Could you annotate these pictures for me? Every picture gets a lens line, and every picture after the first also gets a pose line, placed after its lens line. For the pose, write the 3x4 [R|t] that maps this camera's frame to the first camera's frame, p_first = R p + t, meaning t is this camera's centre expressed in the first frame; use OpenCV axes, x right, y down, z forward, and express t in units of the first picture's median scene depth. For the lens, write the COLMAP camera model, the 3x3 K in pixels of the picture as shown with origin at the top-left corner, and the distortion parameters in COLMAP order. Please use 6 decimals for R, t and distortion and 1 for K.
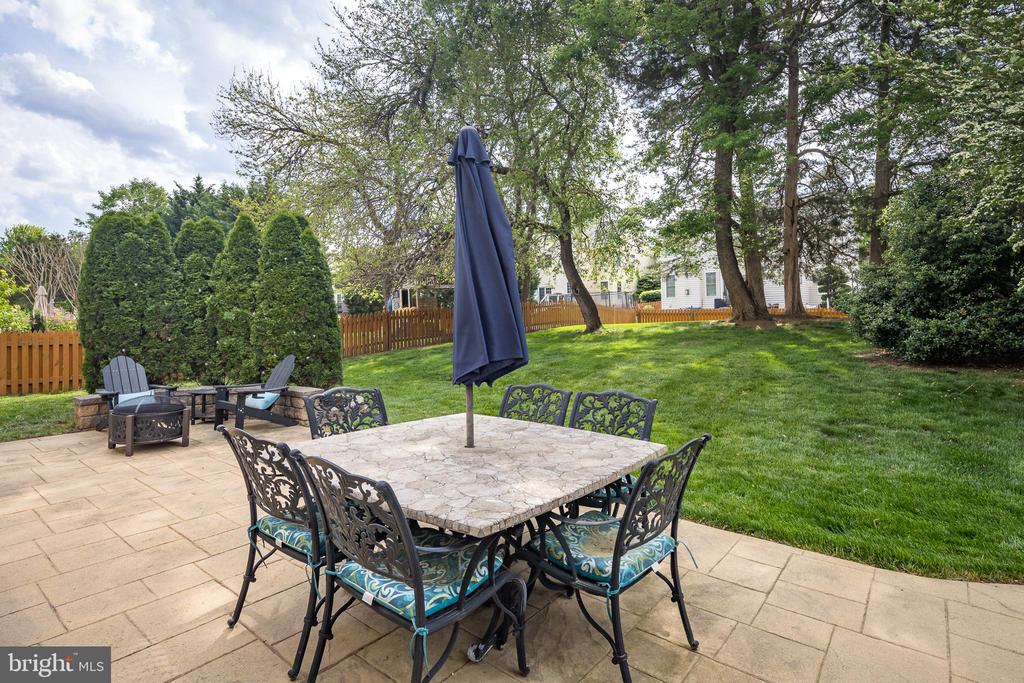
lens RADIAL K [[510.4, 0, 508.8], [0, 510.4, 339.6], [0, 0, 1]] dist [0.003052, 0.000036]
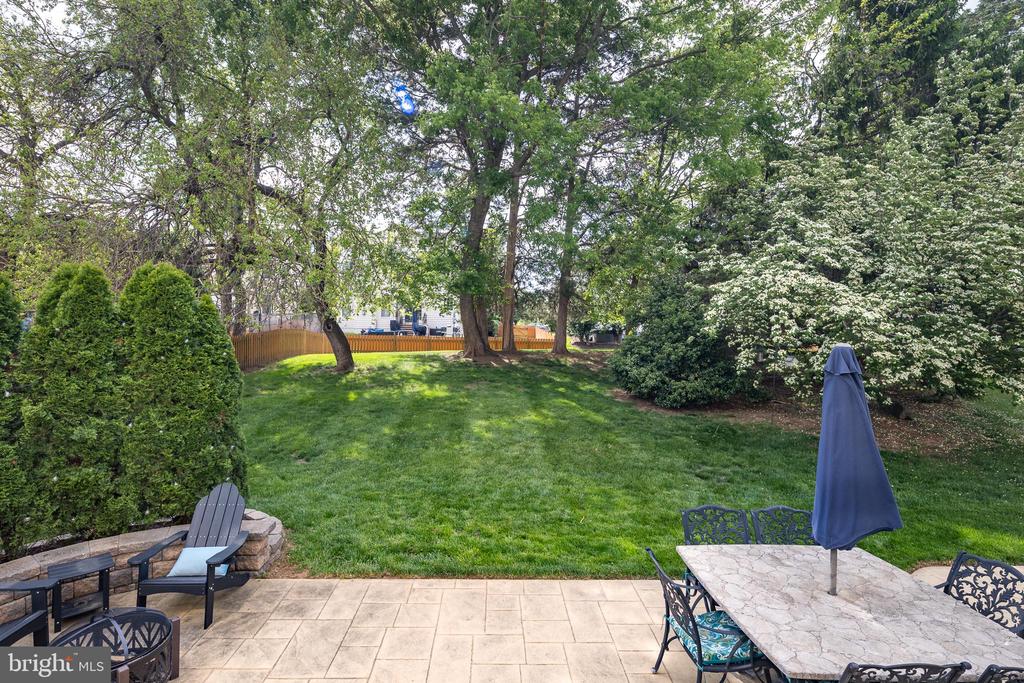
lens RADIAL K [[510.4, 0, 504.5], [0, 510.4, 341.3], [0, 0, 1]] dist [0.003052, 0.000036]
pose [[0.767182, 0.000848, 0.641429, -0.535974], [0.005314, 0.999956, -0.007678, -0.146355], [-0.641407, 0.009299, 0.767144, 0.184550]]
